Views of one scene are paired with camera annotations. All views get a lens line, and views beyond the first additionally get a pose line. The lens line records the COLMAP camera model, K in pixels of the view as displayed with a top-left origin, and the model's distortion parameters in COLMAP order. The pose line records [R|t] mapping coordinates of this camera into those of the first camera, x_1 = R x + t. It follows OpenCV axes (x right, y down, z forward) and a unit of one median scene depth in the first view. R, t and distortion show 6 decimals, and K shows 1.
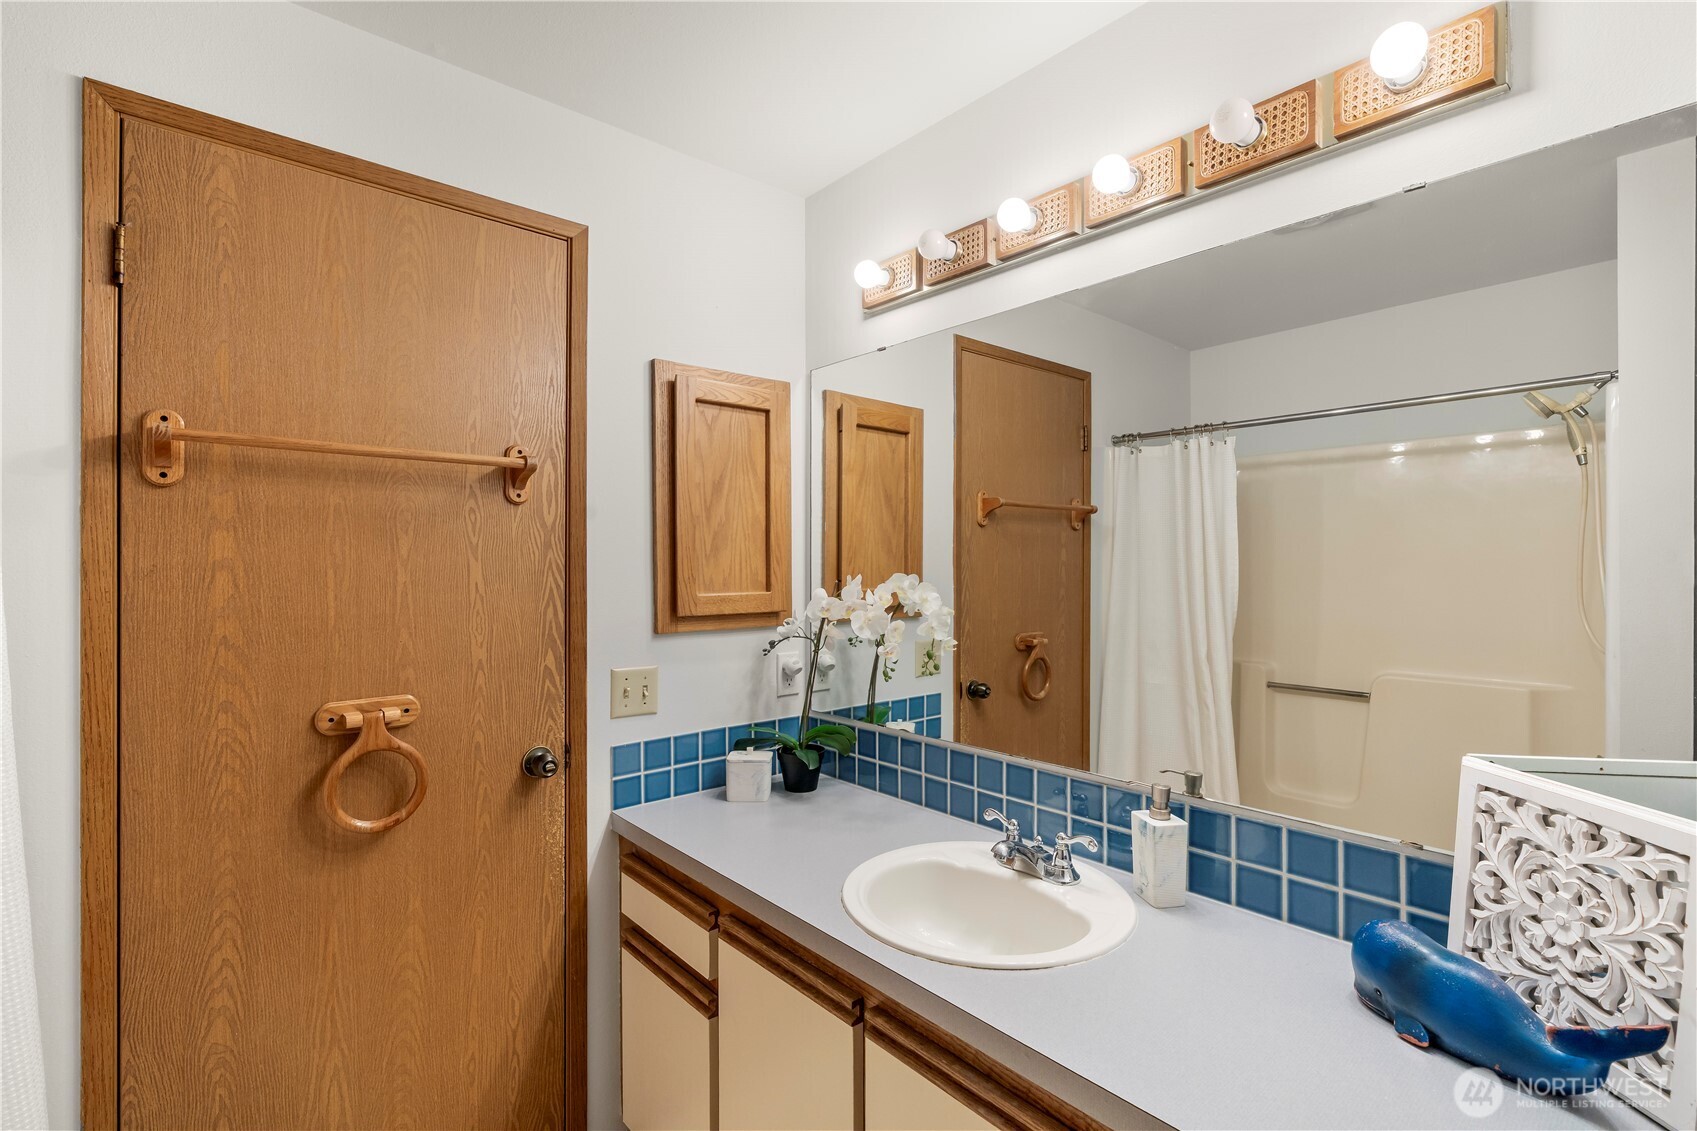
lens RADIAL K [[775.7, 0, 847.7], [0, 775.7, 564.9], [0, 0, 1]] dist [-0.011254, 0.001664]
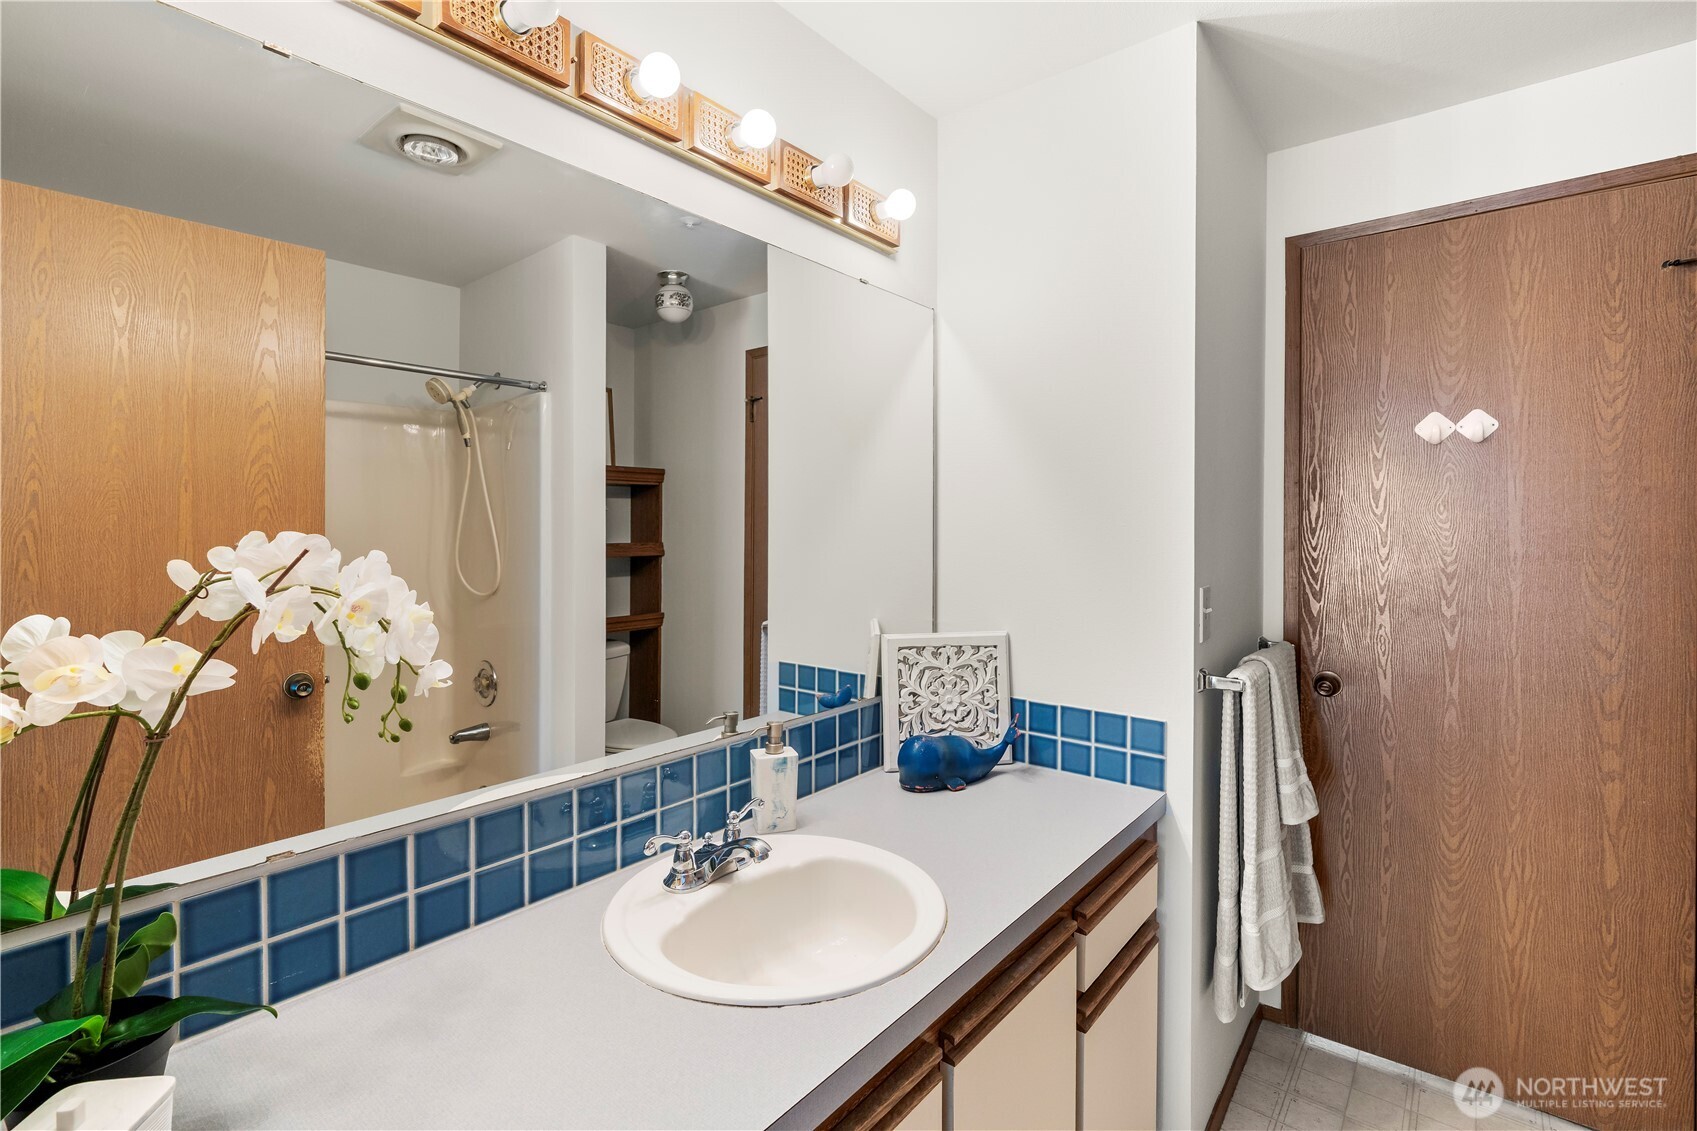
lens RADIAL K [[775.7, 0, 847.7], [0, 775.7, 549.3], [0, 0, 1]] dist [-0.011254, 0.001664]
pose [[-0.182602, -0.013065, 0.983100, -0.914097], [-0.000096, 0.999912, 0.013271, 0.044630], [-0.983187, 0.002329, -0.182587, 1.500064]]
